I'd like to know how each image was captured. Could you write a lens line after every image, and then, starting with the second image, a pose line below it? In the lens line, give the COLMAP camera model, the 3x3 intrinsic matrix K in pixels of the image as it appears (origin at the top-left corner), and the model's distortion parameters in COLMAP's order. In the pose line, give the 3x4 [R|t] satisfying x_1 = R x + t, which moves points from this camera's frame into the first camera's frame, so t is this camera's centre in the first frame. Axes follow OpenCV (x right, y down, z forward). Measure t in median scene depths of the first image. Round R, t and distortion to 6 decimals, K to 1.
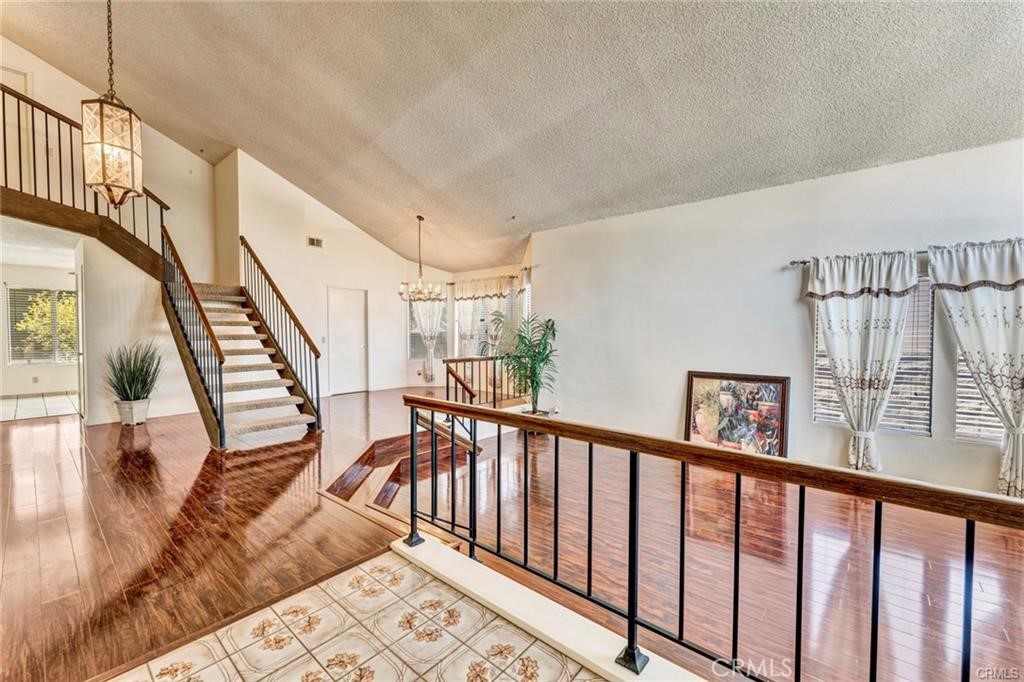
lens RADIAL K [[415.5, 0, 511.4], [0, 415.5, 342.8], [0, 0, 1]] dist [-0.001345, -0.000325]
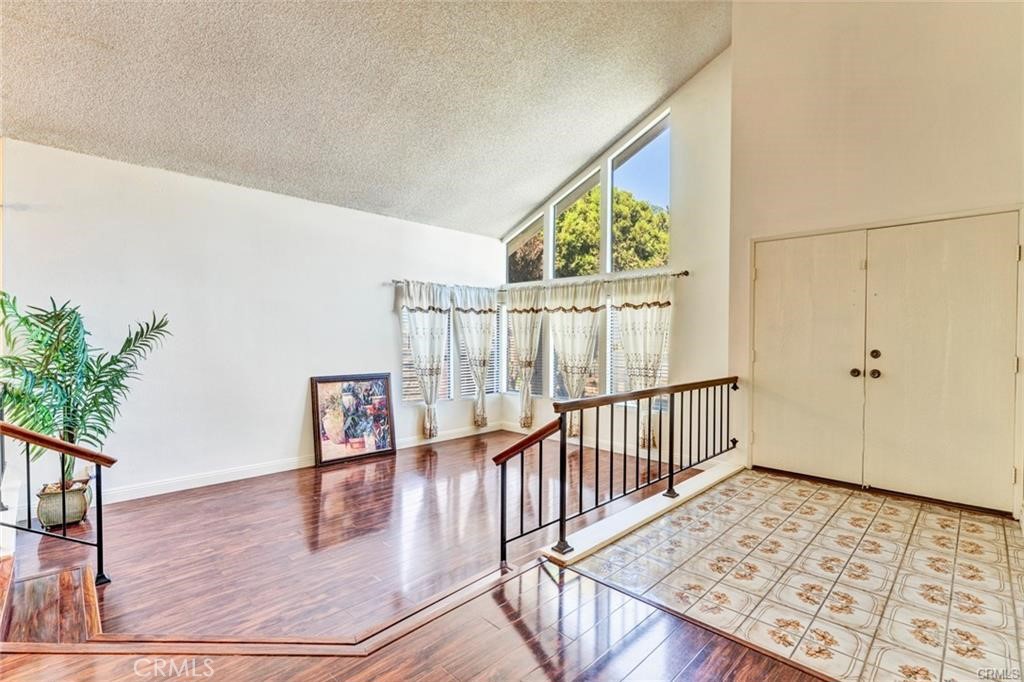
lens RADIAL K [[479.7, 0, 505.1], [0, 479.7, 339.7], [0, 0, 1]] dist [0.000826, 0.000164]
pose [[0.077657, -0.013912, 0.996883, -0.697984], [0.016064, 0.999790, 0.012701, -0.027656], [-0.996851, 0.015028, 0.077864, 0.522723]]
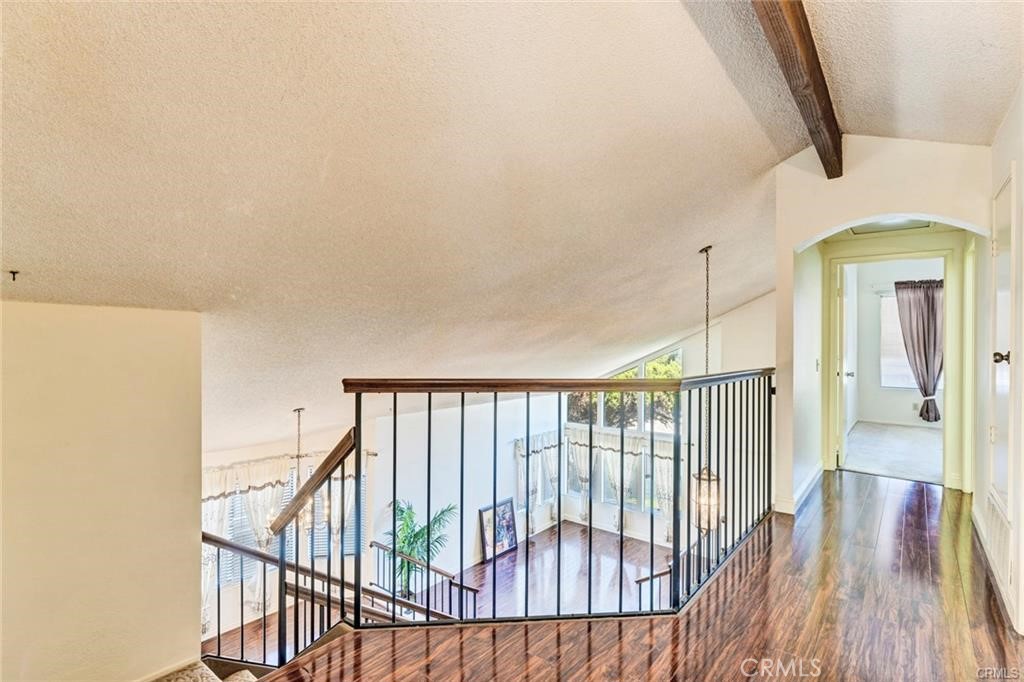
lens RADIAL K [[500.3, 0, 516.5], [0, 500.3, 341.1], [0, 0, 1]] dist [0.001811, 0.000052]
pose [[-0.039011, 0.001737, 0.999237, -1.663121], [0.013450, 0.999909, -0.001213, -0.636676], [-0.999148, 0.013392, -0.039031, 1.021704]]
